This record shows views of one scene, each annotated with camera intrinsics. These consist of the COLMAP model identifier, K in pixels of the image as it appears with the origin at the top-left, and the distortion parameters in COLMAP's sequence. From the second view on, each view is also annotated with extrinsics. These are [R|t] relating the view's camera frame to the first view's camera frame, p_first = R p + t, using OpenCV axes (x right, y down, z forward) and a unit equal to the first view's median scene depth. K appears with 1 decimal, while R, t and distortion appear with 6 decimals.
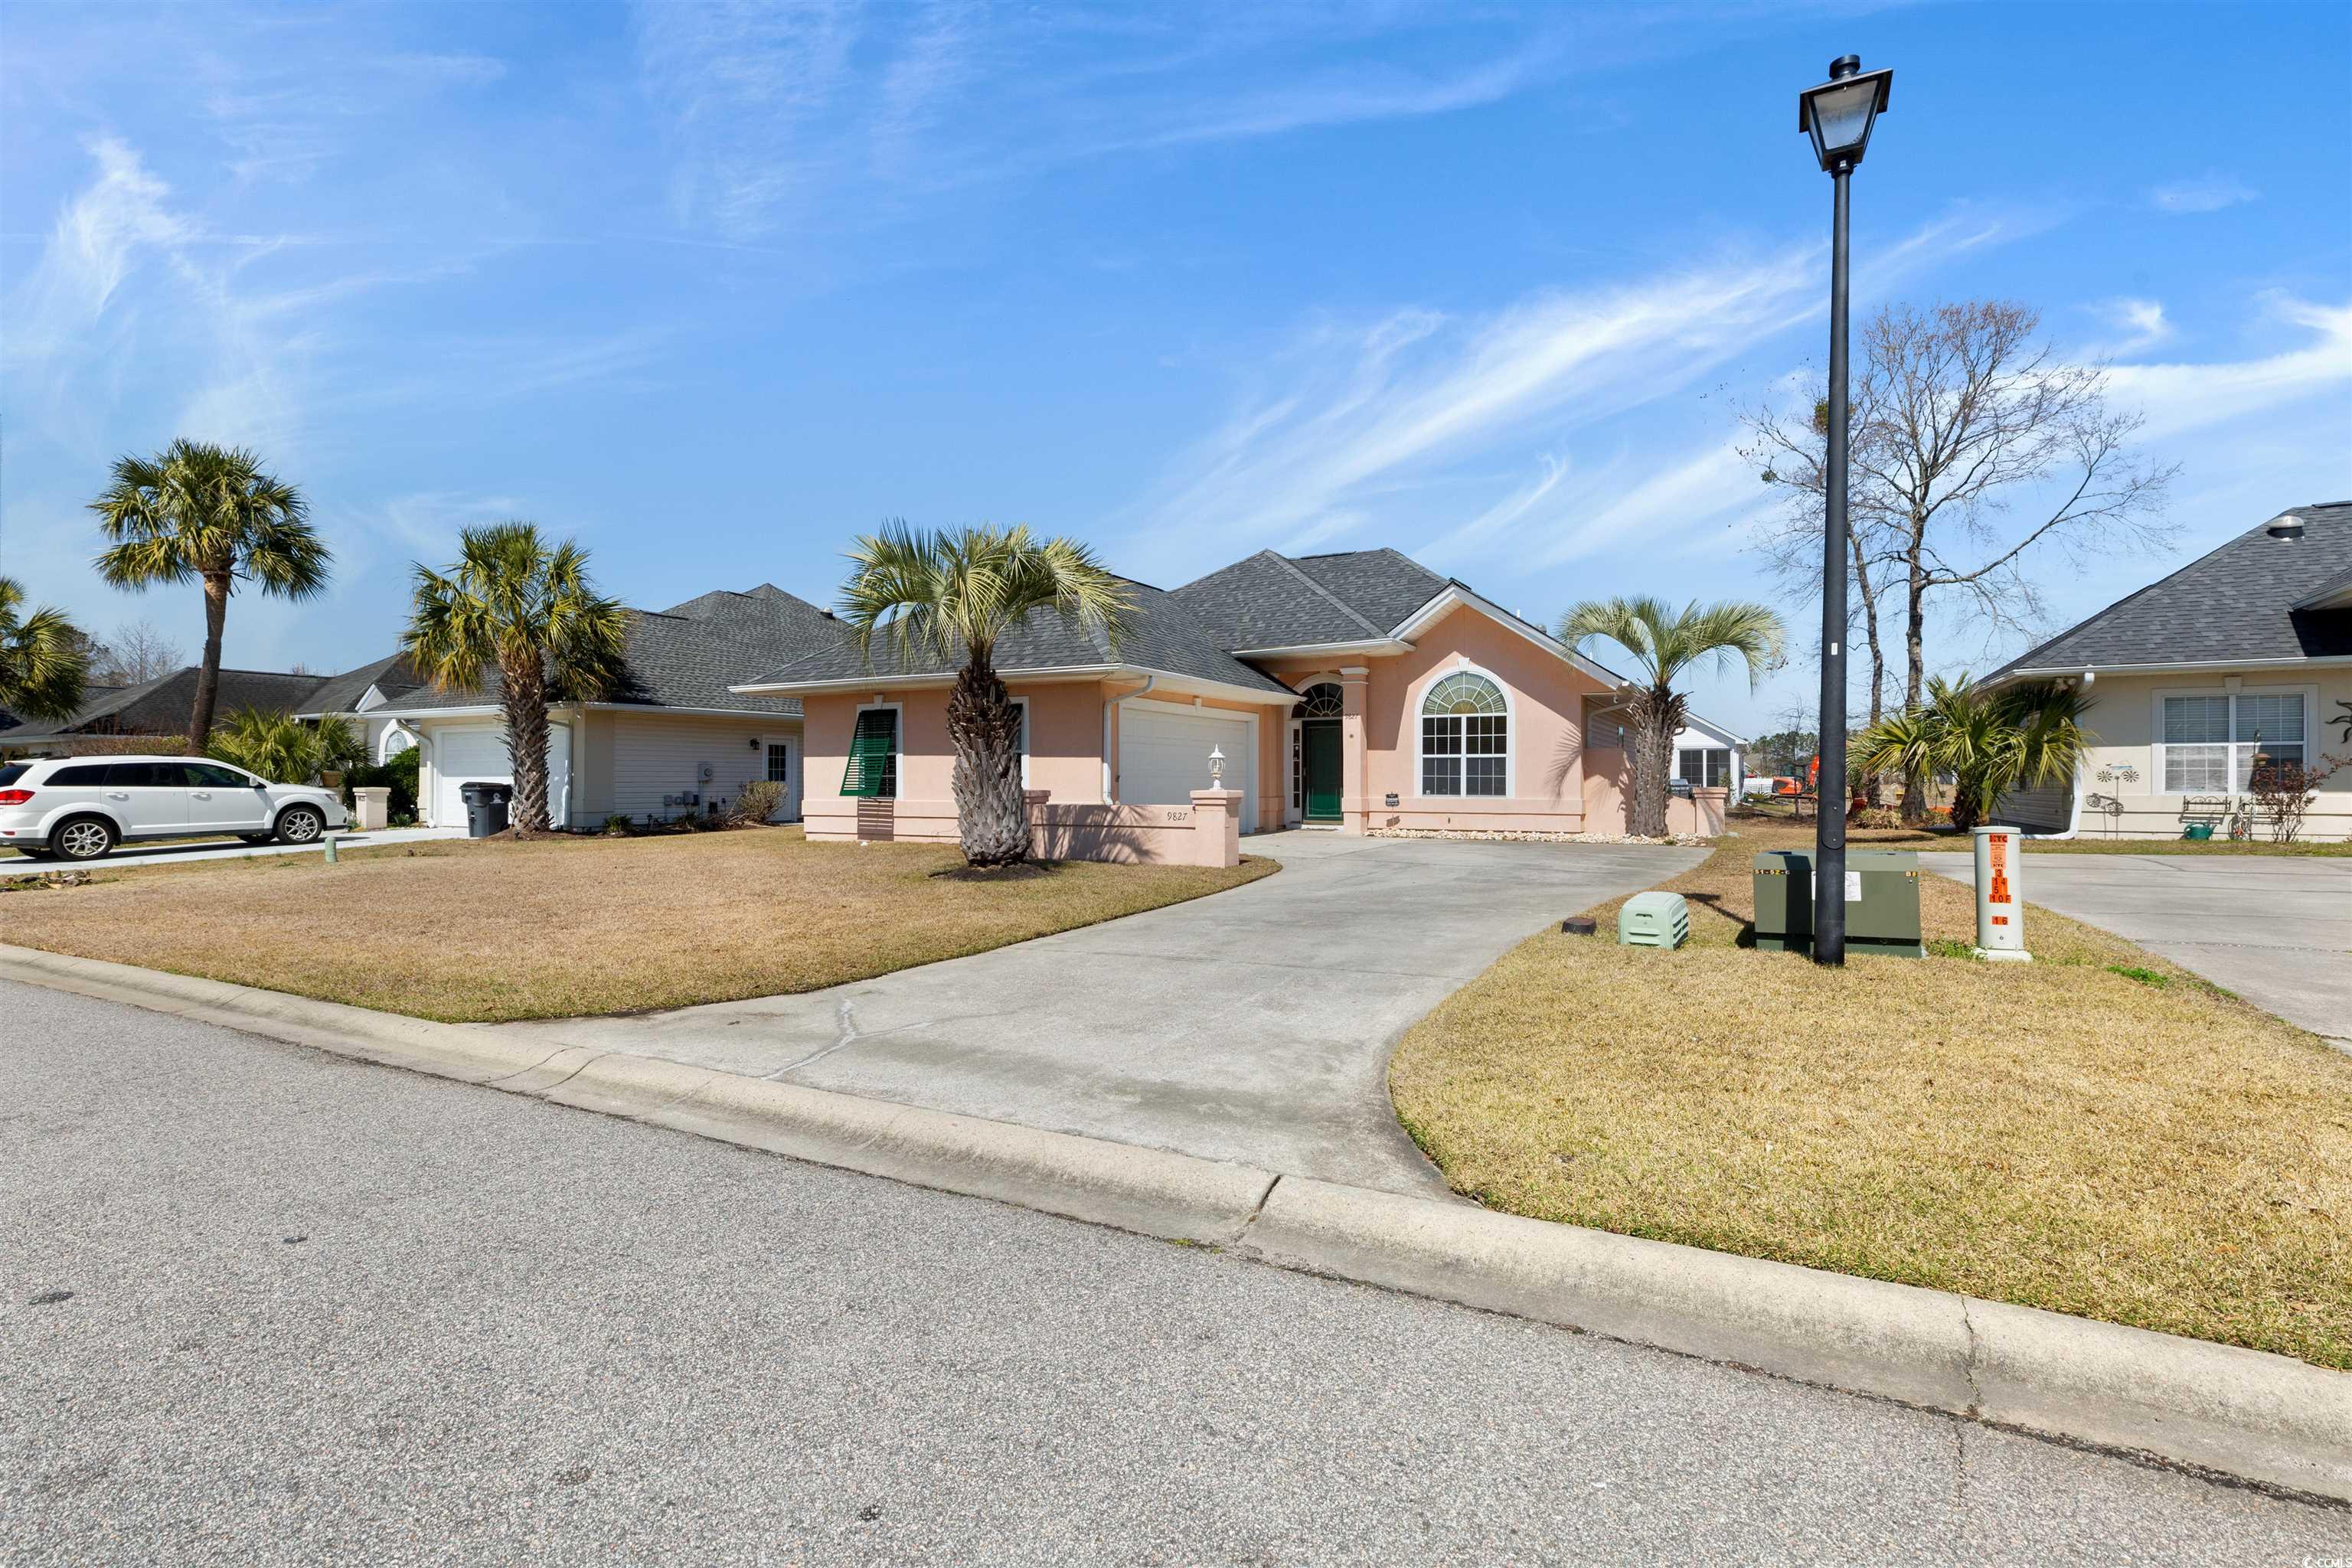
lens RADIAL K [[1058.2, 0, 1172.5], [0, 1058.2, 785.3], [0, 0, 1]] dist [0.005295, 0.000667]
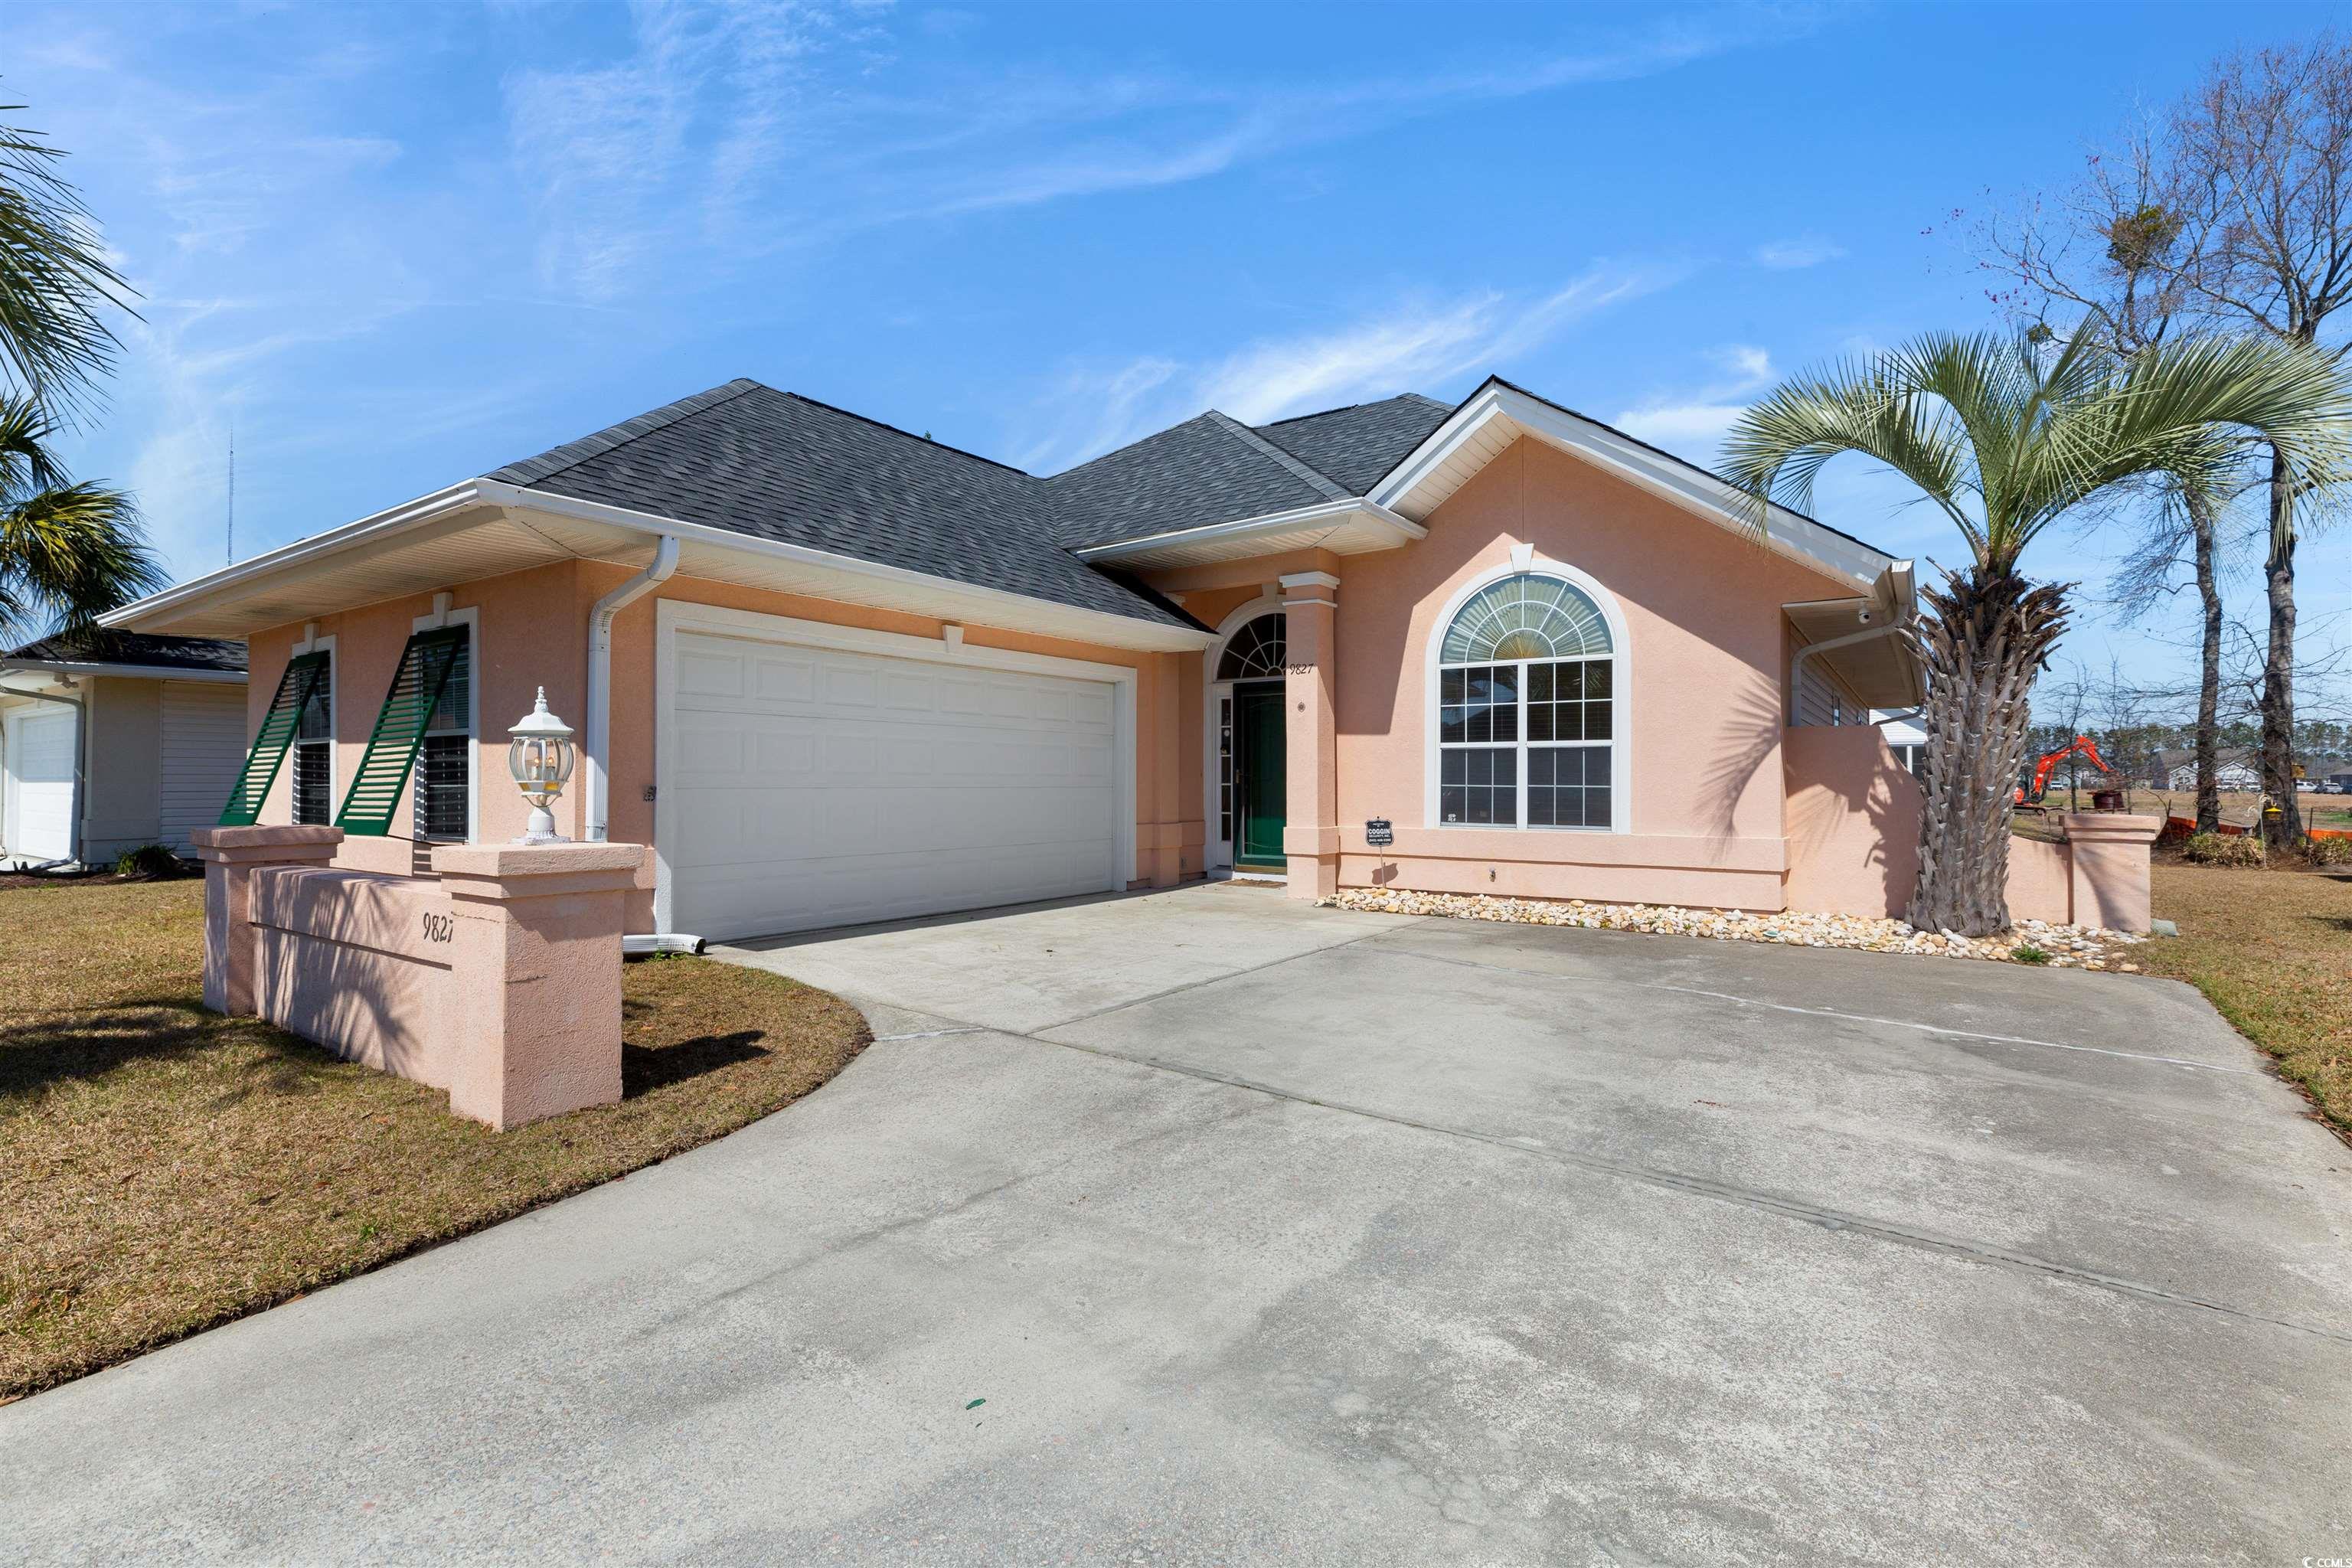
lens RADIAL K [[1058.2, 0, 1181.1], [0, 1058.2, 775.9], [0, 0, 1]] dist [0.005295, 0.000667]
pose [[0.994378, 0.000952, -0.105886, 0.168143], [-0.002166, 0.999933, -0.011347, -0.007310], [0.105868, 0.011512, 0.994314, 0.491188]]
